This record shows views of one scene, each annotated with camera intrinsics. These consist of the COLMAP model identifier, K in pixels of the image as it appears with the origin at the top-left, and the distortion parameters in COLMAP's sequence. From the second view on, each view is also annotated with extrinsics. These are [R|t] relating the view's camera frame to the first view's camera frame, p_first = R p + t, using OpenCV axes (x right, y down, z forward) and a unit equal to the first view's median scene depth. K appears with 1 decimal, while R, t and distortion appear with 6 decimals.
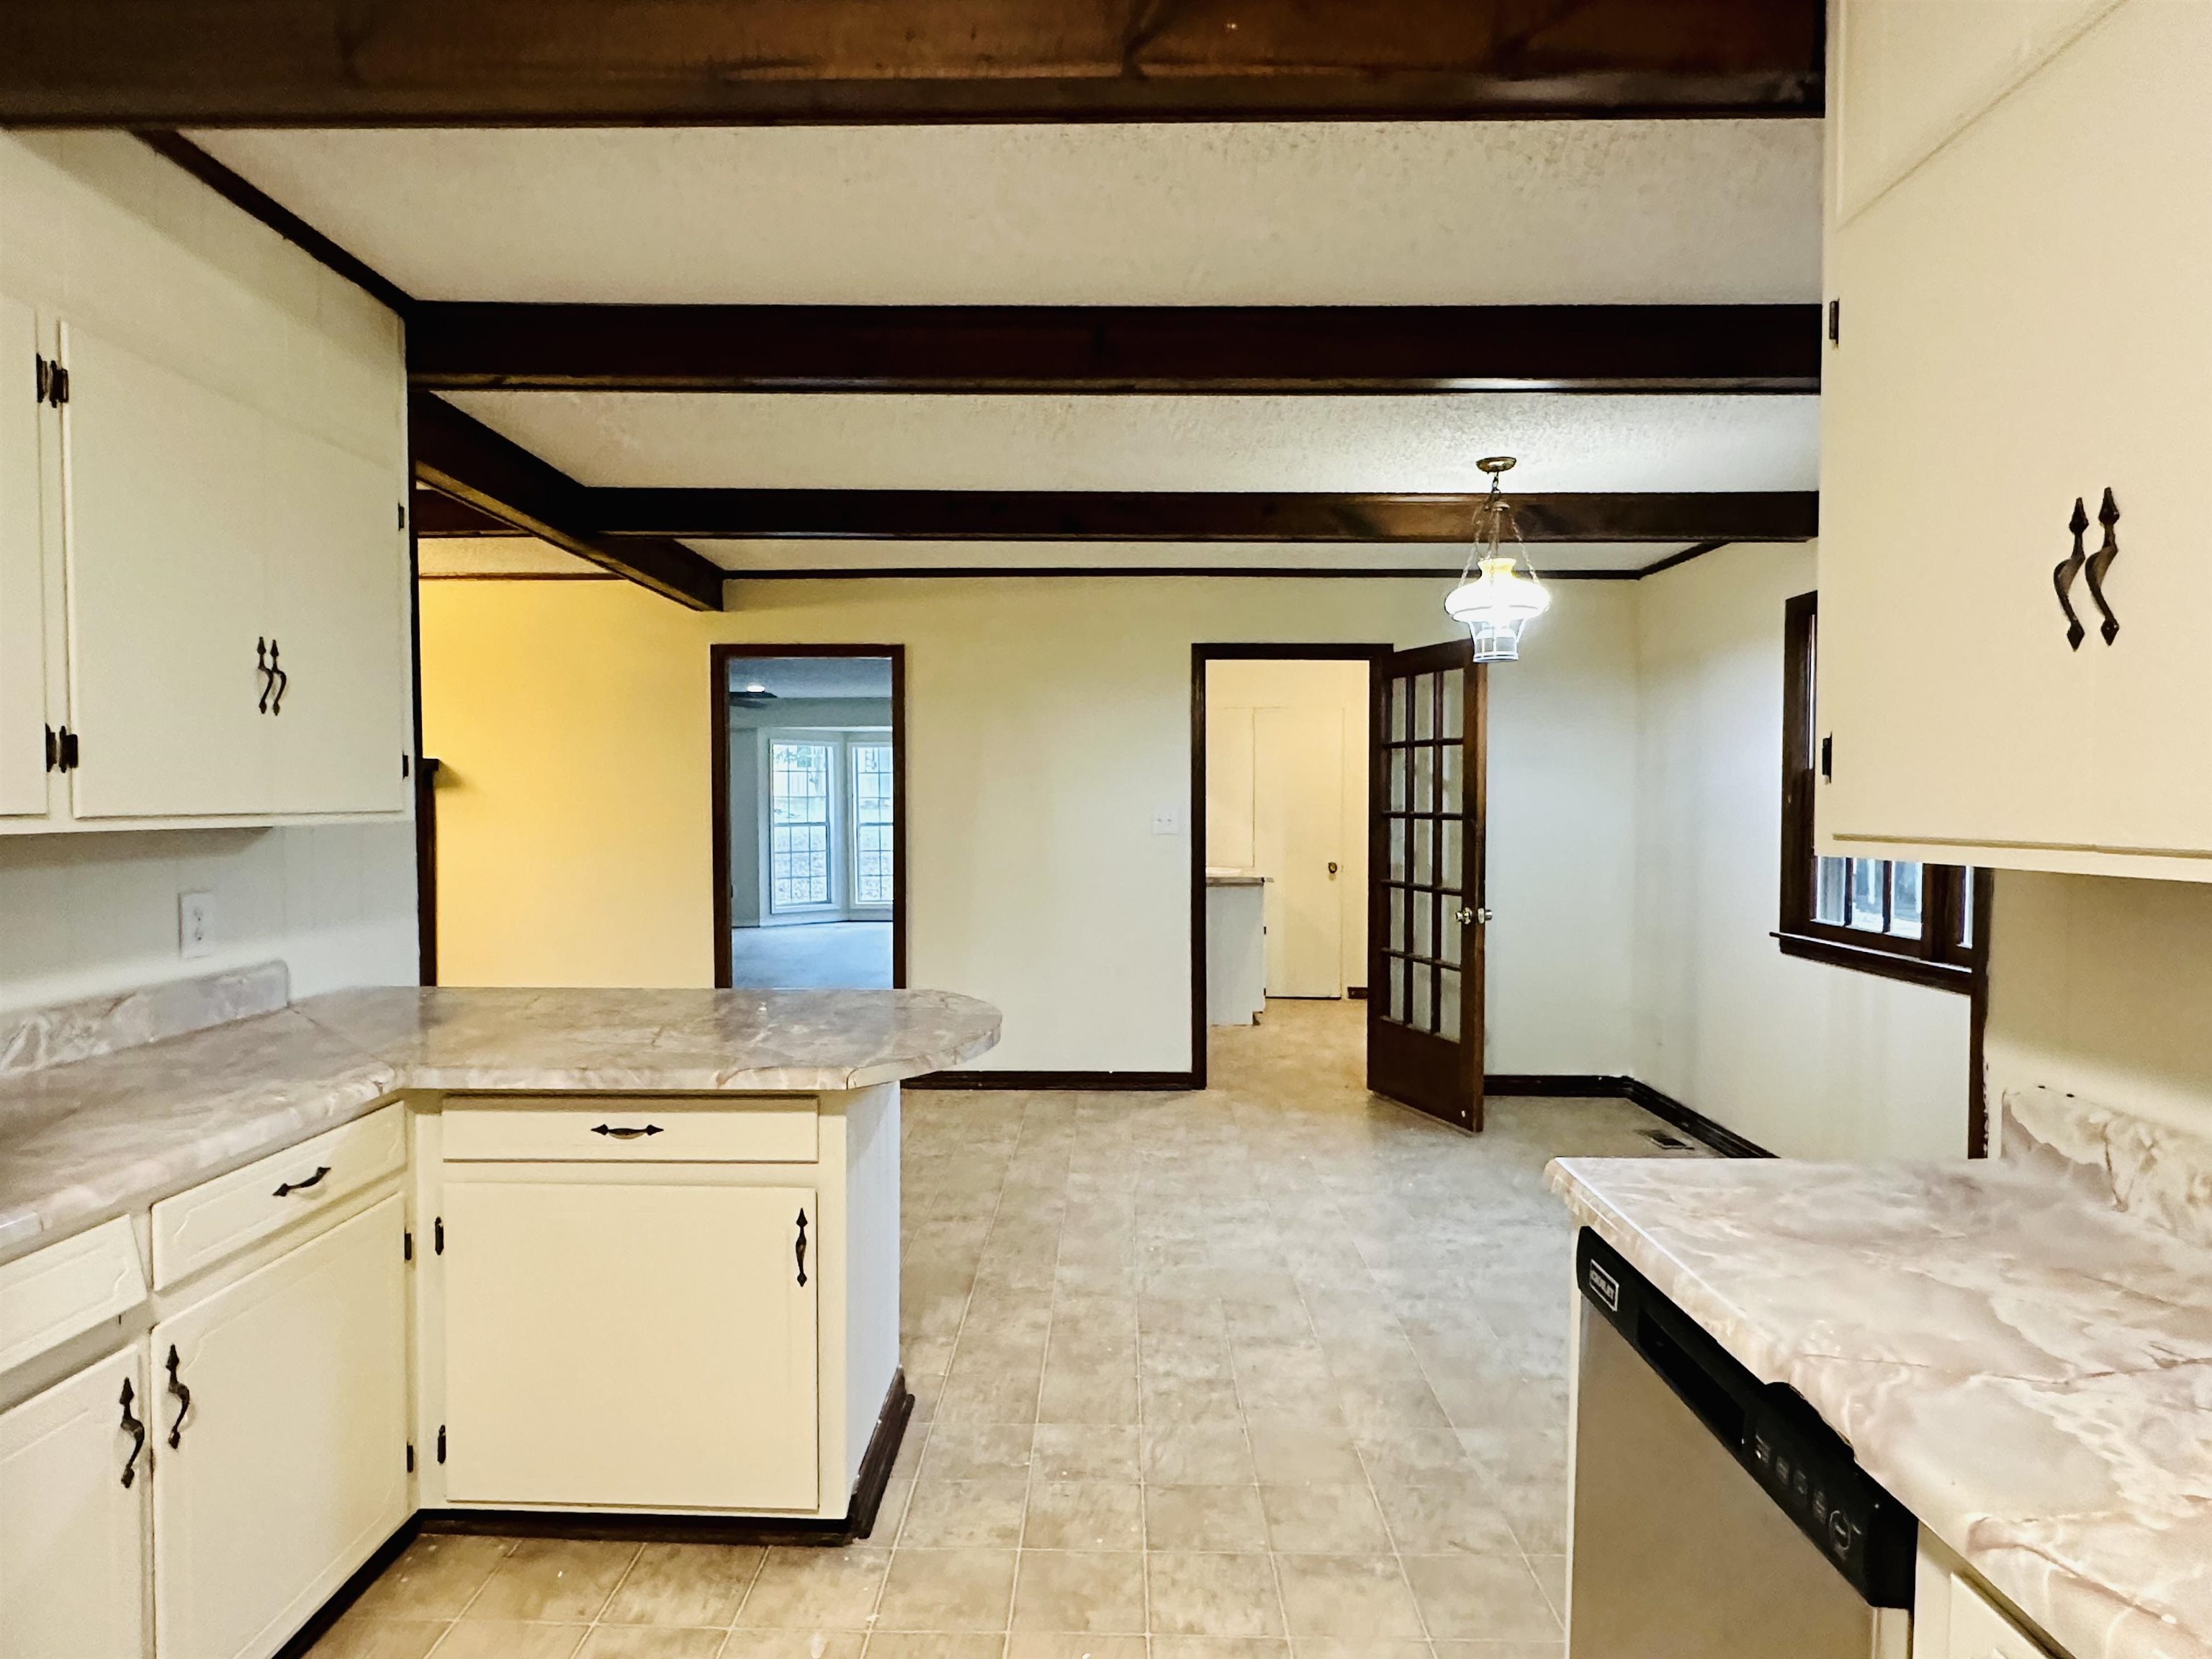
lens RADIAL K [[1220.1, 0, 1094.6], [0, 1220.1, 825.8], [0, 0, 1]] dist [-0.004812, 0.003619]
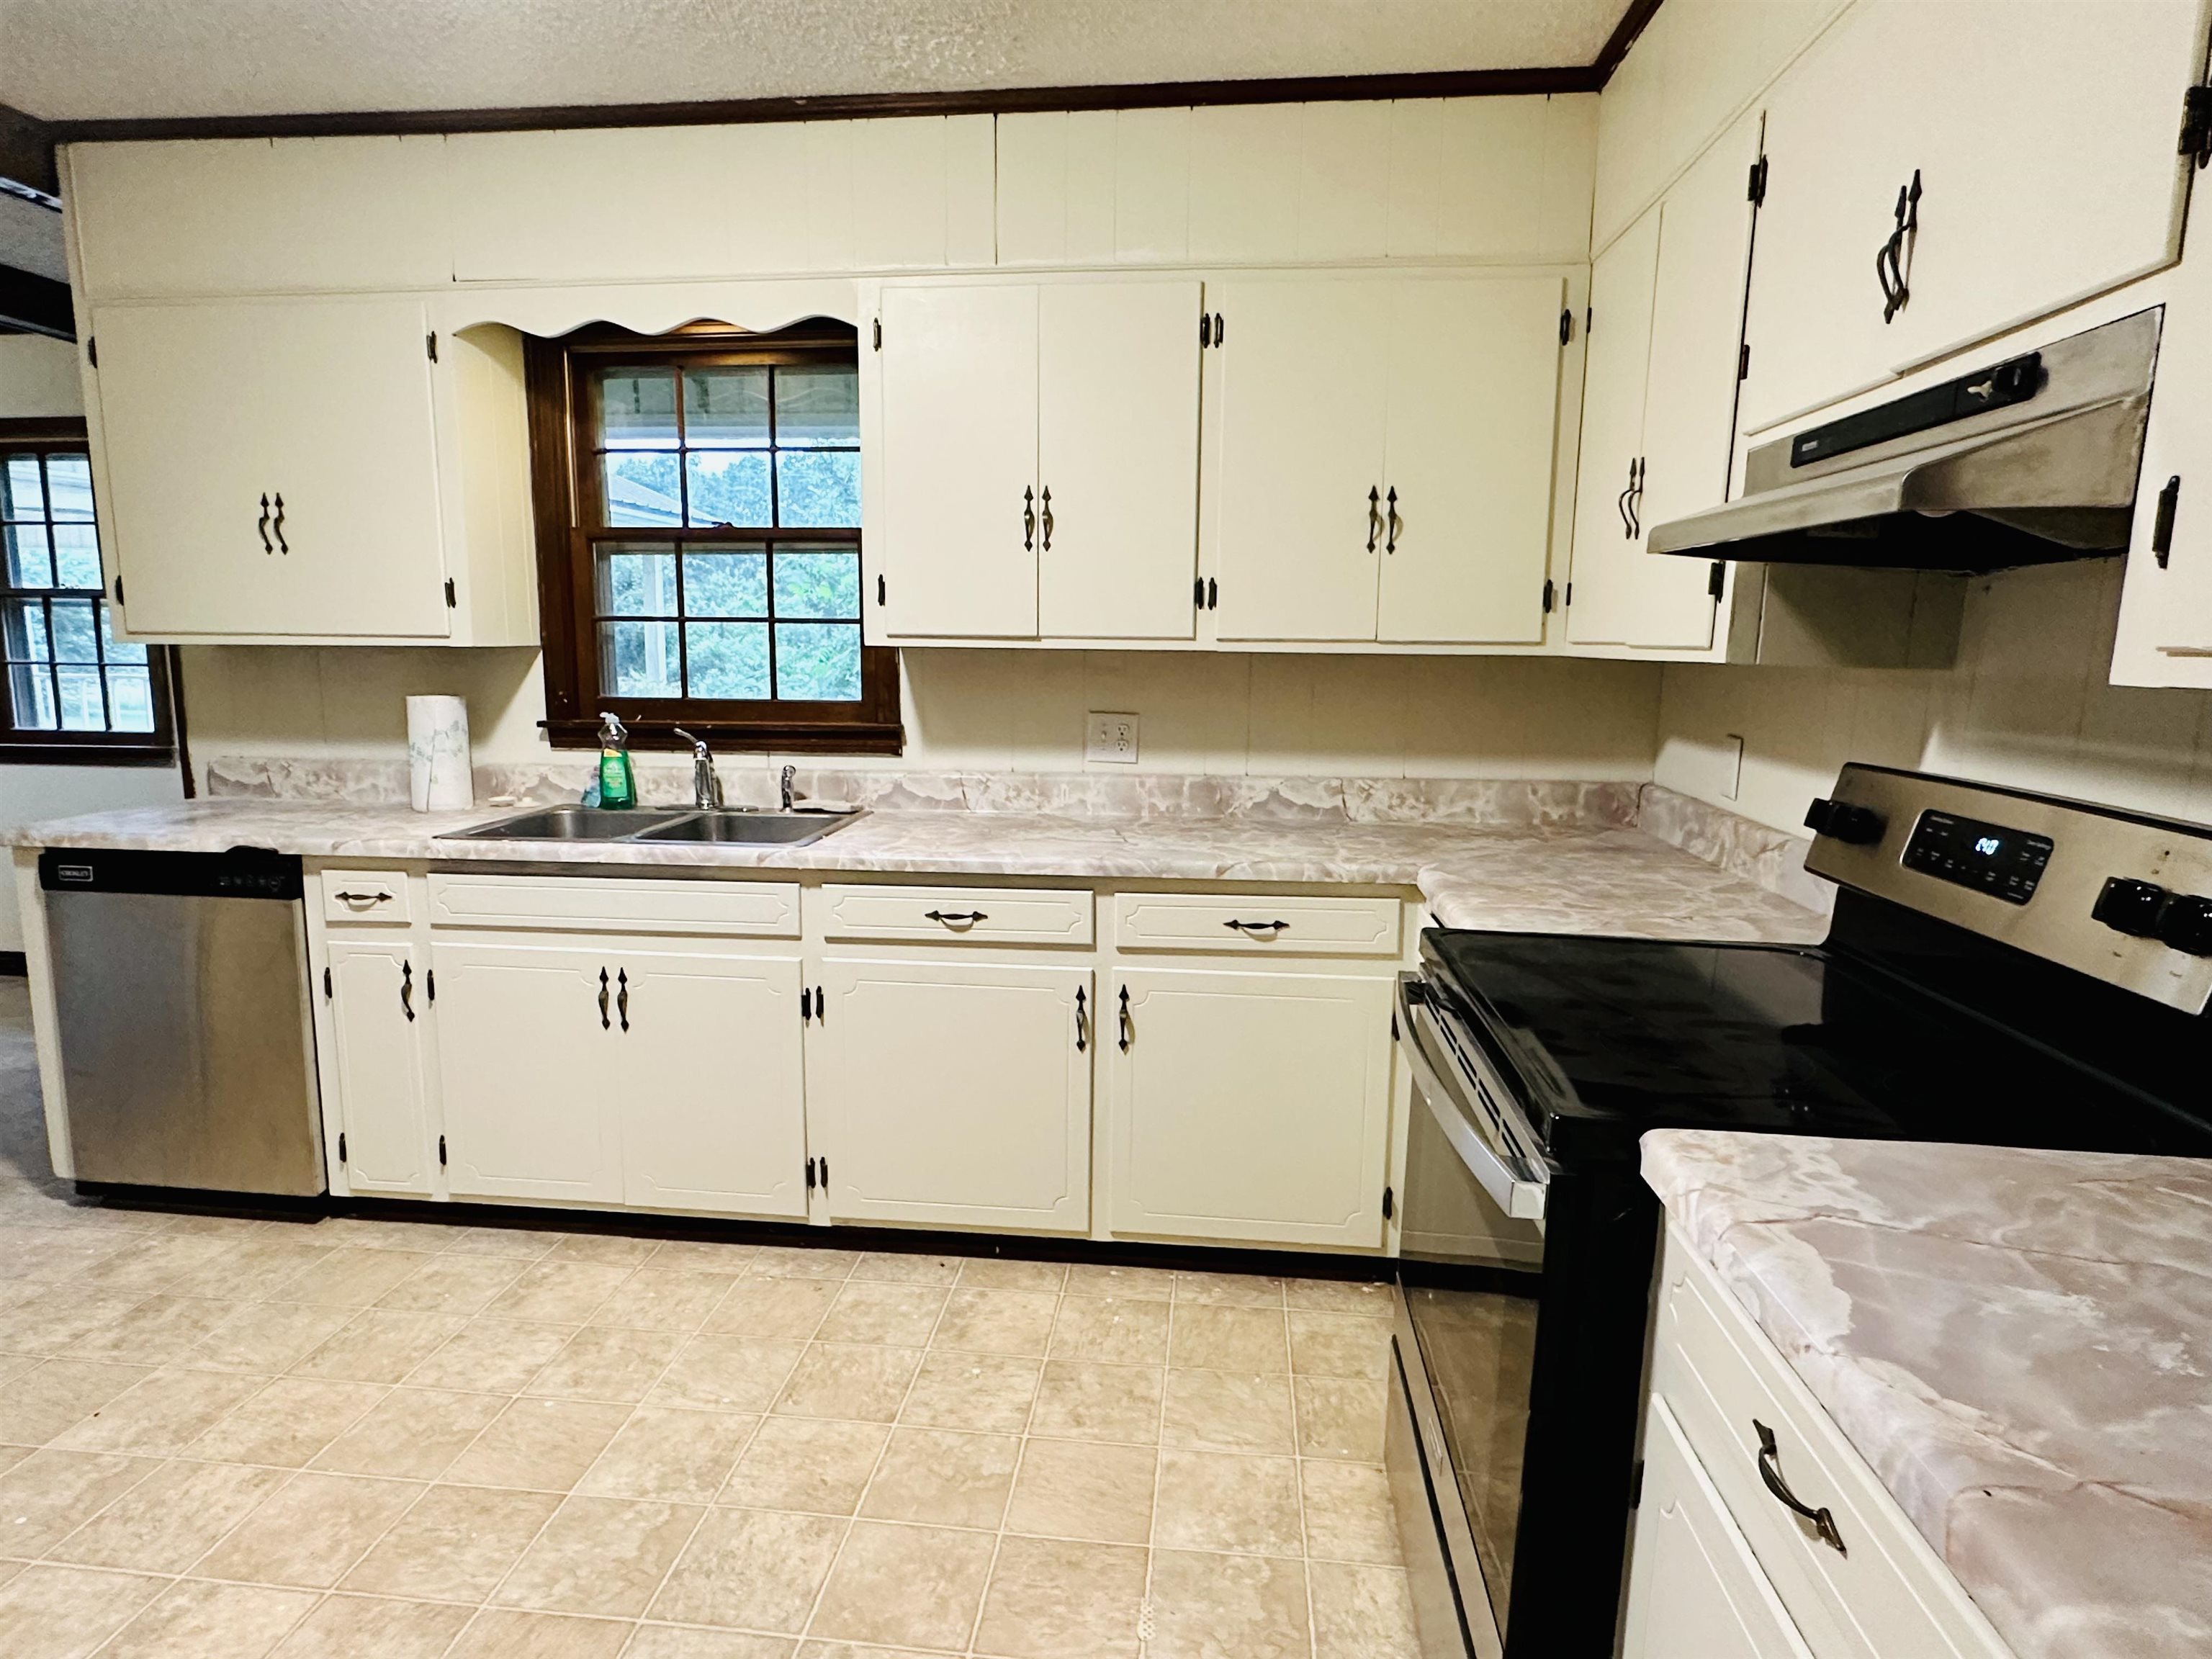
lens RADIAL K [[1220.1, 0, 1111.4], [0, 1220.1, 828.6], [0, 0, 1]] dist [-0.004812, 0.003619]
pose [[0.086091, -0.164406, 0.982629, -0.869082], [0.012614, 0.986391, 0.163930, 0.012205], [-0.996207, -0.001718, 0.086993, -0.512838]]
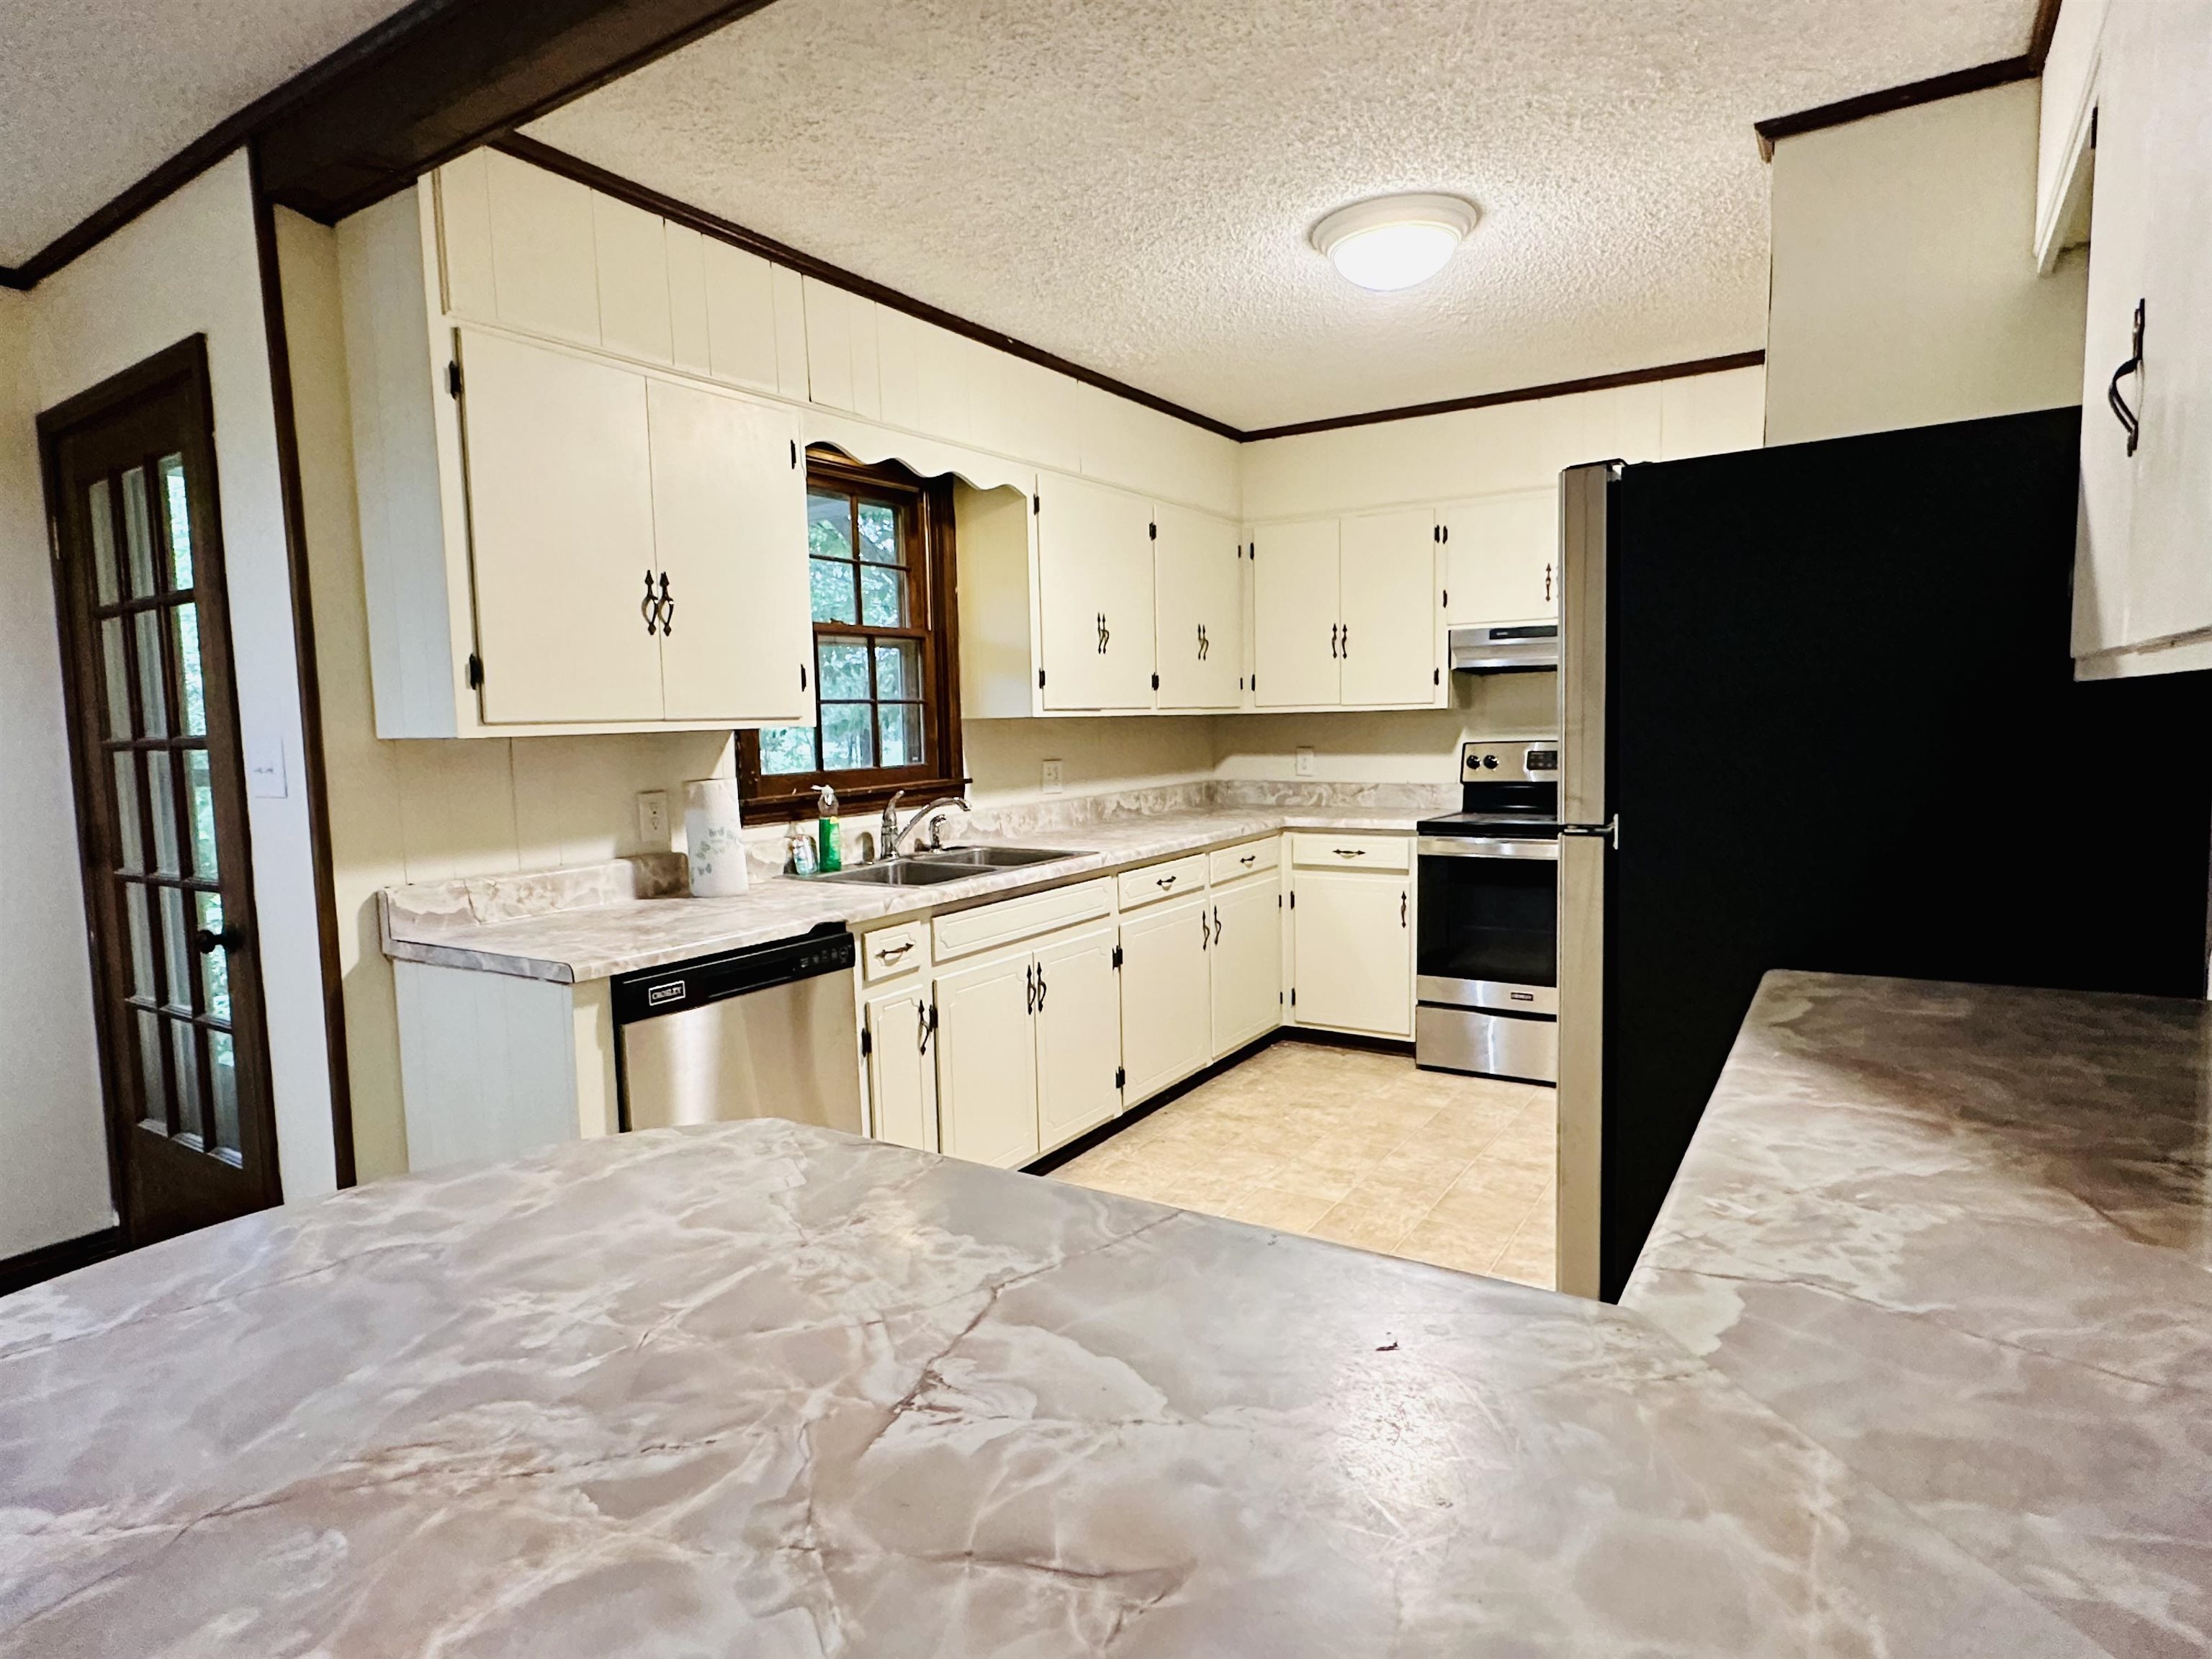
lens RADIAL K [[1220.1, 0, 1095.5], [0, 1220.1, 827.8], [0, 0, 1]] dist [-0.004812, 0.003619]
pose [[-0.851887, -0.026635, 0.523048, -0.619572], [0.035317, 0.993511, 0.108114, 0.001703], [-0.522534, 0.110573, -0.845418, 1.381771]]
